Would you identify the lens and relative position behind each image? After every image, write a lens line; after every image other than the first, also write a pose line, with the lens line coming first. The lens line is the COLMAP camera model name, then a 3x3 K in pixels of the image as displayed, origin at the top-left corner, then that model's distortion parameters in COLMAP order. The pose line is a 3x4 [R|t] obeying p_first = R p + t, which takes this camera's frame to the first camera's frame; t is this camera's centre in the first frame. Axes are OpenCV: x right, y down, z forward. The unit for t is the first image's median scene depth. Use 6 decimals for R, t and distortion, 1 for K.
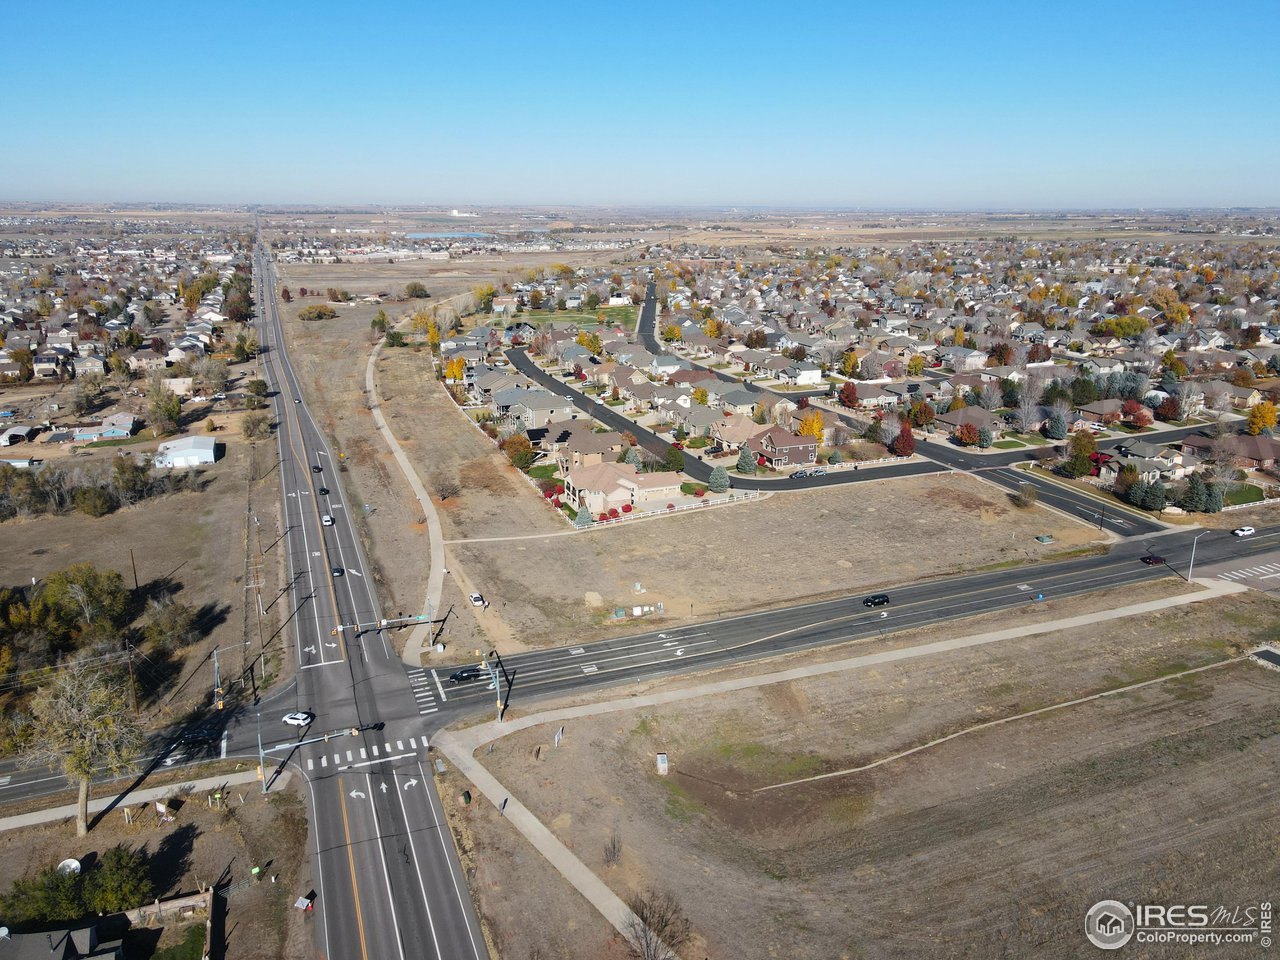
lens RADIAL K [[930.9, 0, 636.6], [0, 930.9, 500.6], [0, 0, 1]] dist [-0.009503, 0.052111]
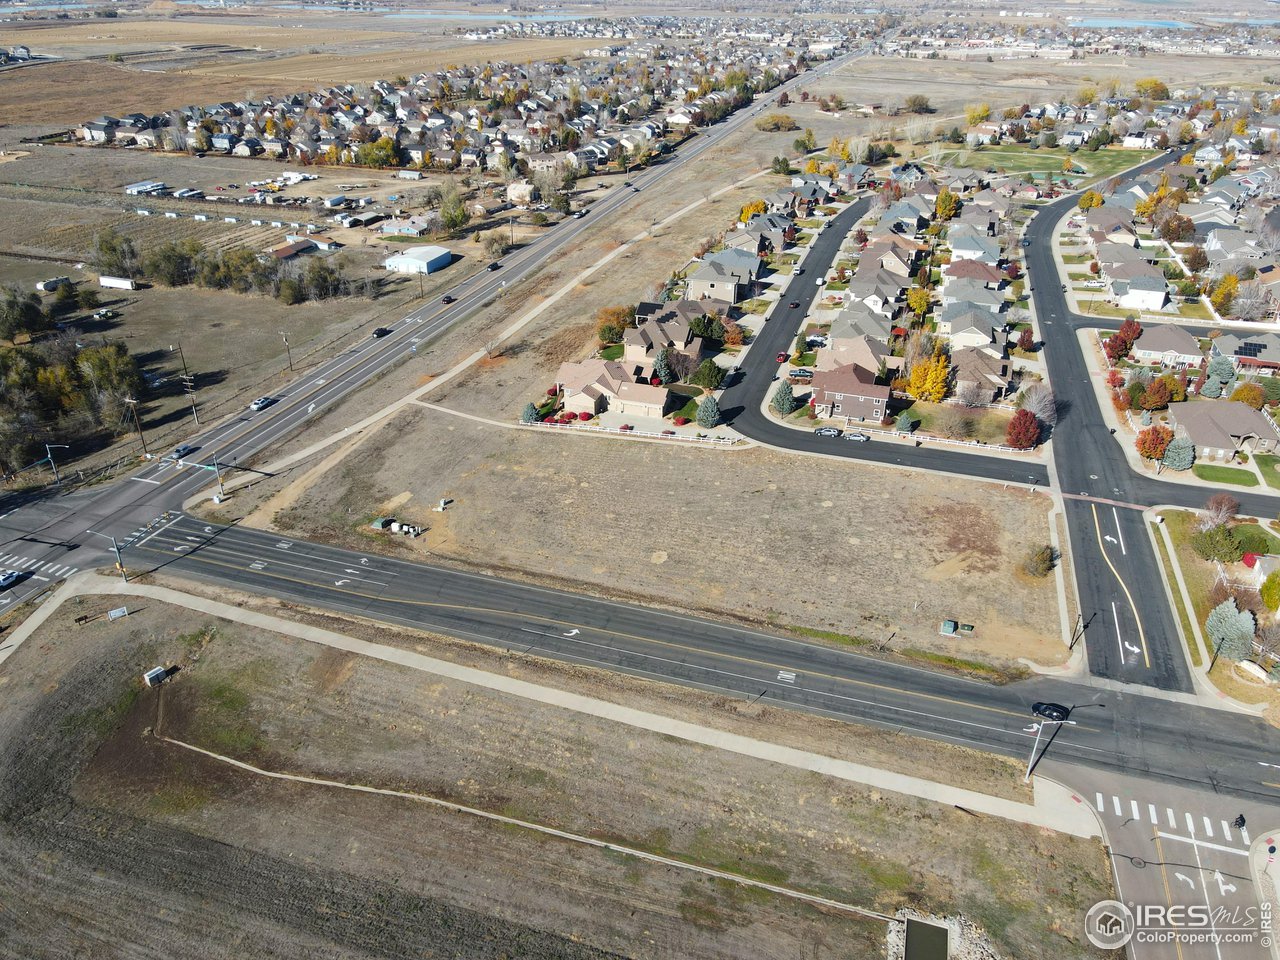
lens RADIAL K [[931.7, 0, 636.2], [0, 931.7, 486.2], [0, 0, 1]] dist [-0.001382, 0.039690]
pose [[0.775189, 0.312421, -0.549067, 0.543896], [-0.202718, 0.946206, 0.252191, -0.165266], [0.598320, -0.084190, 0.796822, 0.291937]]
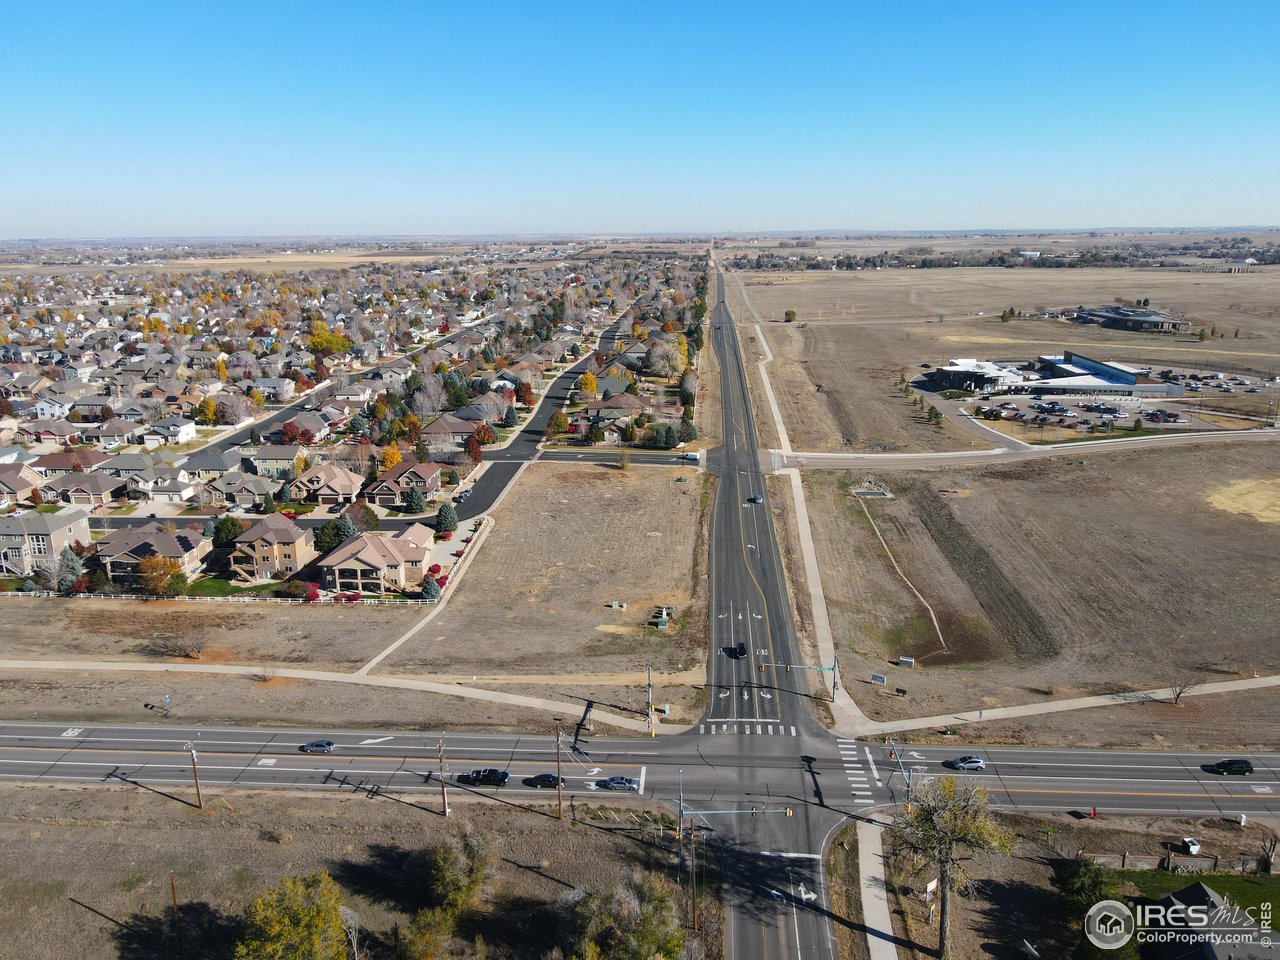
lens RADIAL K [[930.9, 0, 636.6], [0, 930.9, 500.6], [0, 0, 1]] dist [-0.009503, 0.052111]
pose [[0.430781, -0.257582, 0.864916, -0.682803], [0.284440, 0.948306, 0.140747, -0.124648], [-0.856459, 0.185386, 0.481779, 0.377390]]
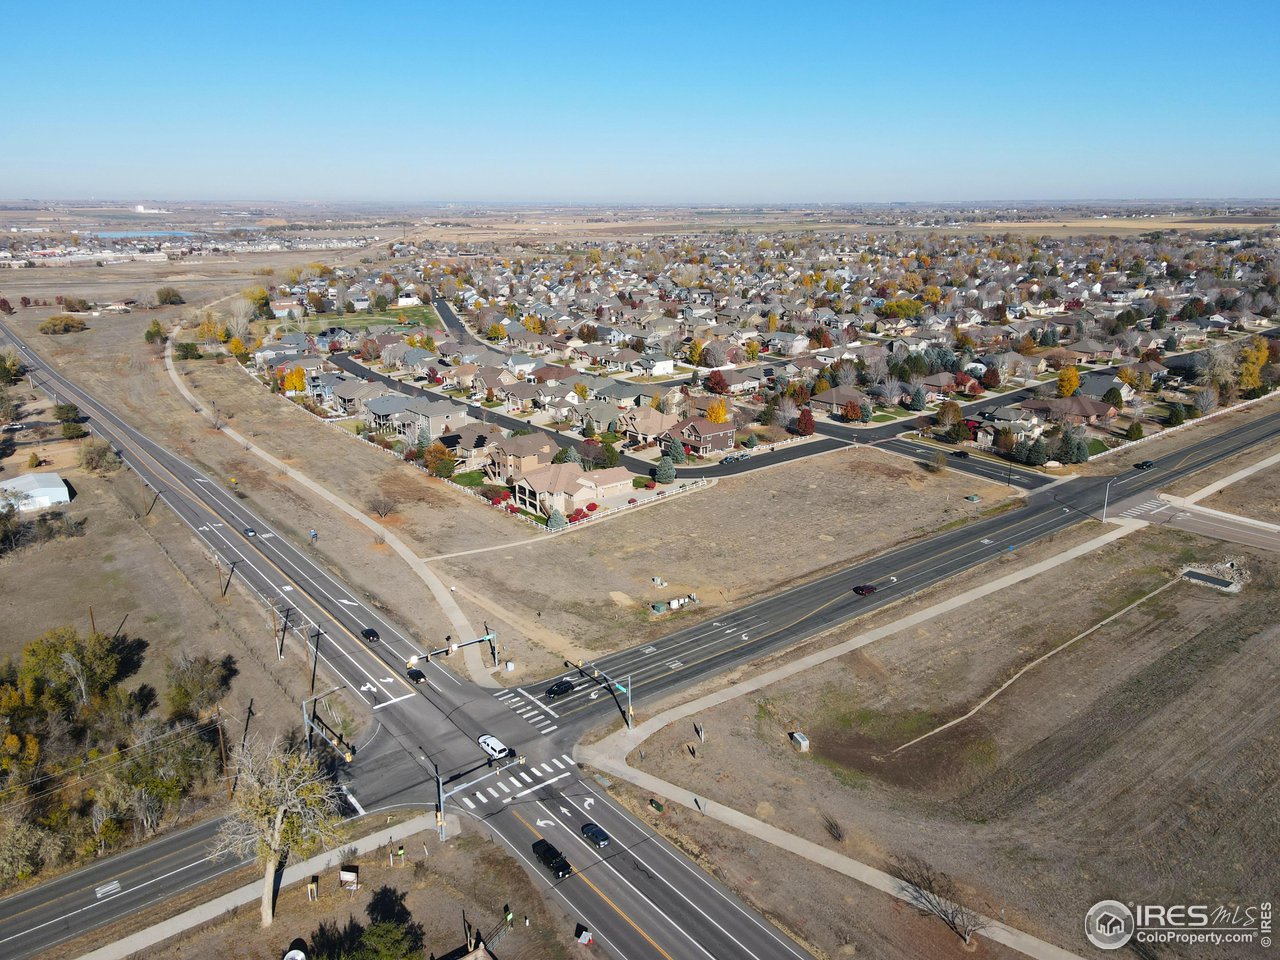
lens RADIAL K [[930.9, 0, 636.6], [0, 930.9, 500.6], [0, 0, 1]] dist [-0.009503, 0.052111]
pose [[0.957027, -0.092845, 0.274734, -0.234070], [0.091559, 0.995645, 0.017530, -0.011437], [-0.275166, 0.008378, 0.961360, 0.028982]]
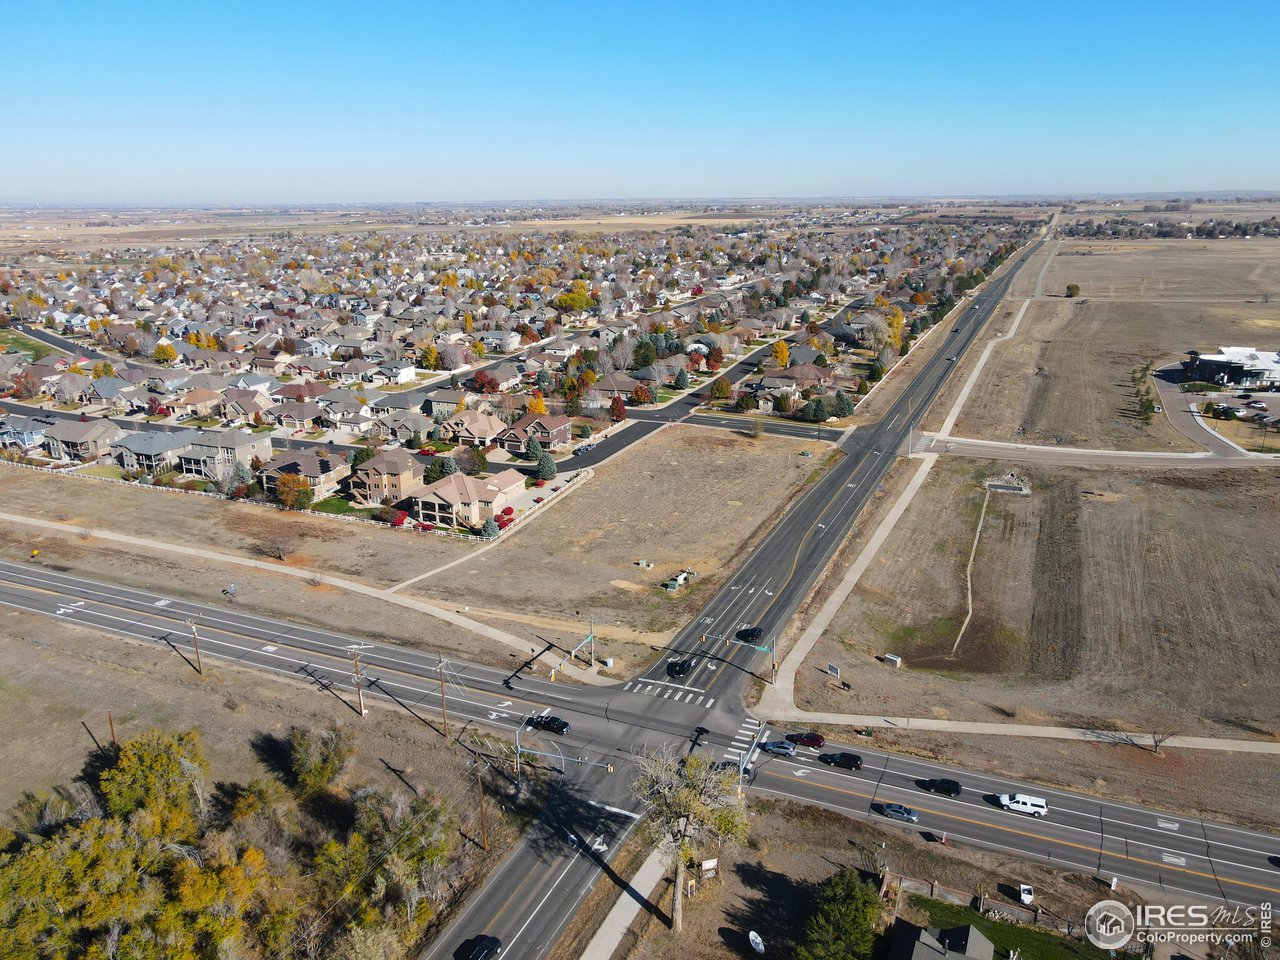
lens RADIAL K [[930.9, 0, 636.6], [0, 930.9, 500.6], [0, 0, 1]] dist [-0.009503, 0.052111]
pose [[0.712225, -0.225937, 0.664596, -0.559578], [0.222879, 0.970579, 0.091107, -0.061299], [-0.665628, 0.083236, 0.741627, 0.172371]]
